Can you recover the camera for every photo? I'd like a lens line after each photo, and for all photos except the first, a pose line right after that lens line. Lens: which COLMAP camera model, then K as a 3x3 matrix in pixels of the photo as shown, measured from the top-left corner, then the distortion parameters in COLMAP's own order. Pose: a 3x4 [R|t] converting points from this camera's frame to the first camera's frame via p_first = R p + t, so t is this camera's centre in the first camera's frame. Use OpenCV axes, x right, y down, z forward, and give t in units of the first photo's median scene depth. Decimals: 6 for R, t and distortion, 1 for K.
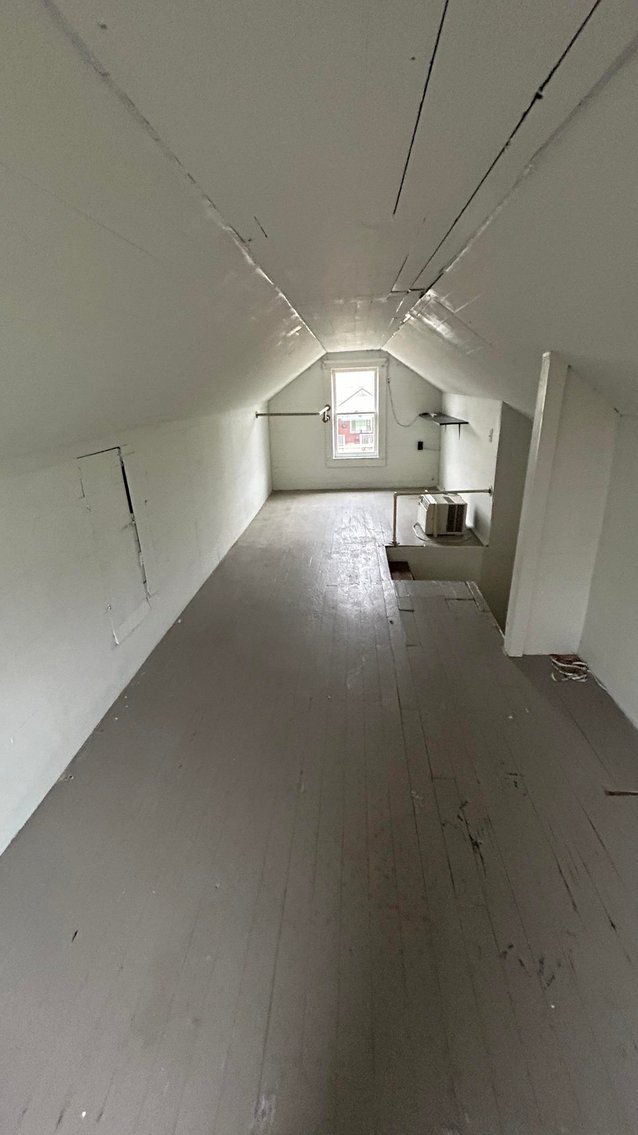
lens RADIAL K [[456.6, 0, 319.0], [0, 456.6, 567.5], [0, 0, 1]] dist [0.001674, 0.000299]
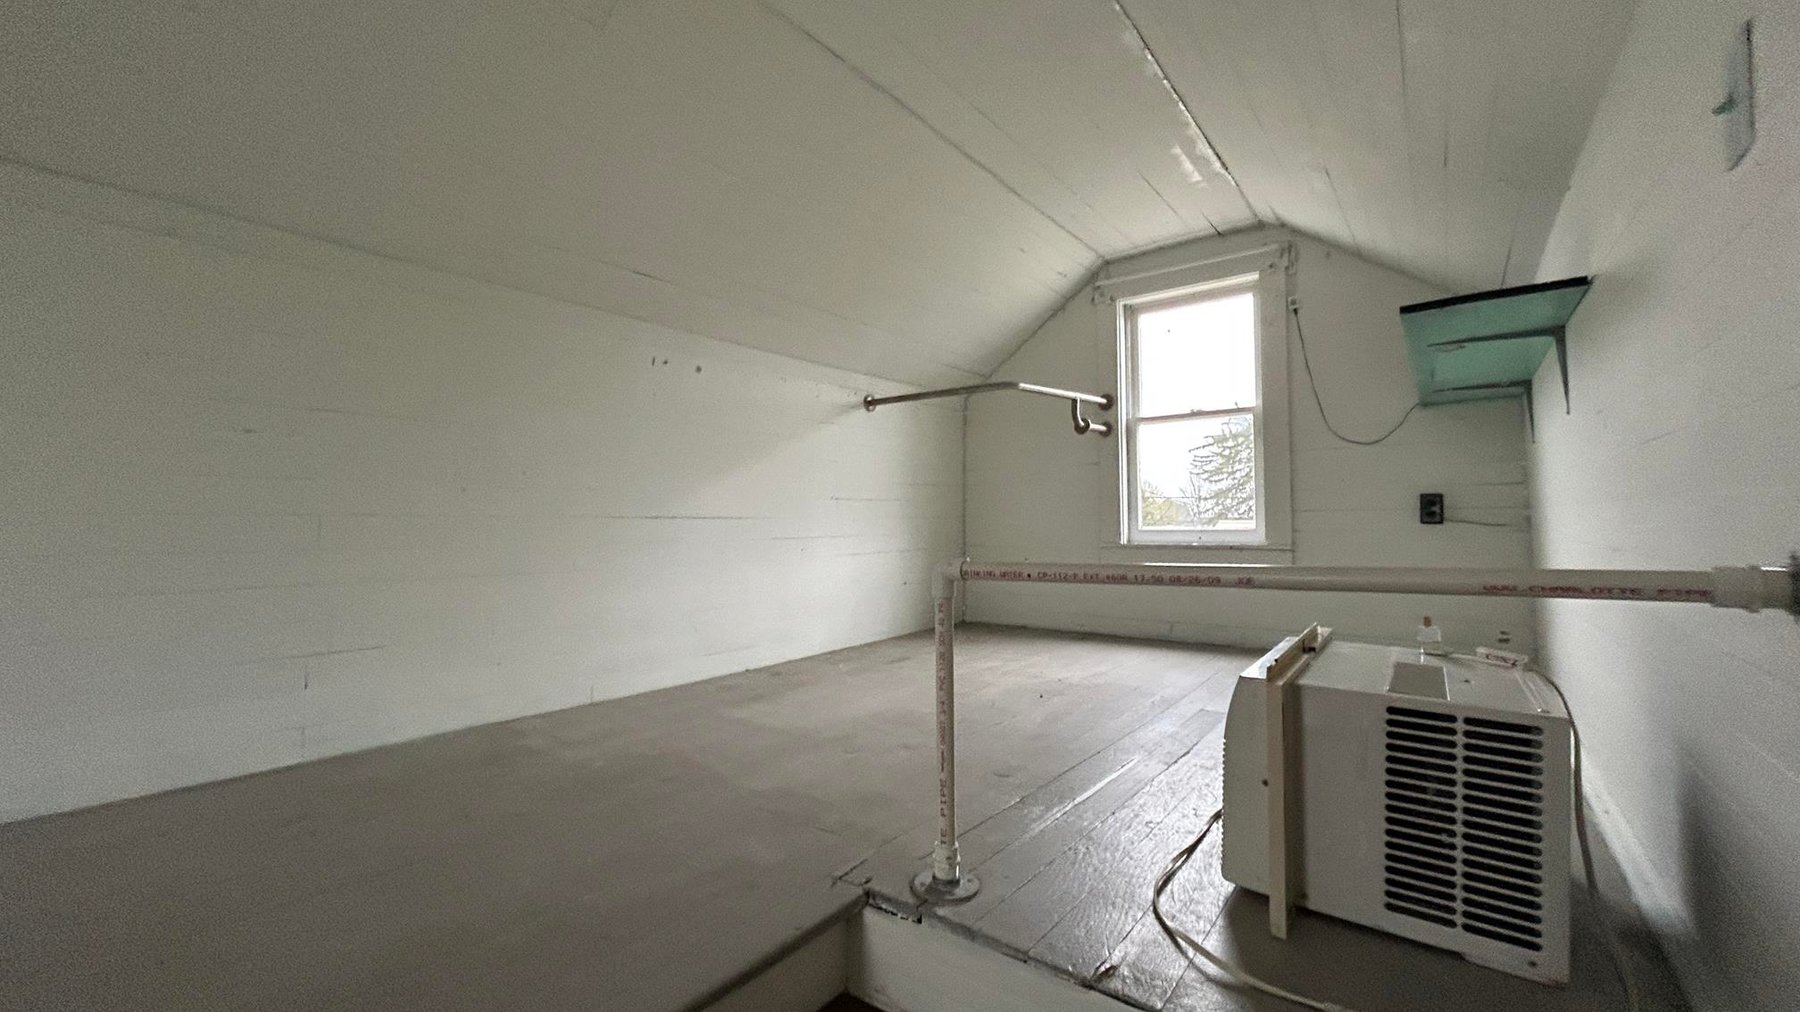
lens RADIAL K [[724.2, 0, 900.0], [0, 724.2, 506.0], [0, 0, 1]] dist [0.001674, 0.000299]
pose [[0.832548, 0.019827, -0.553597, 0.201296], [-0.226185, 0.924425, -0.307048, -0.065643], [0.505671, 0.380848, 0.774113, 0.518127]]
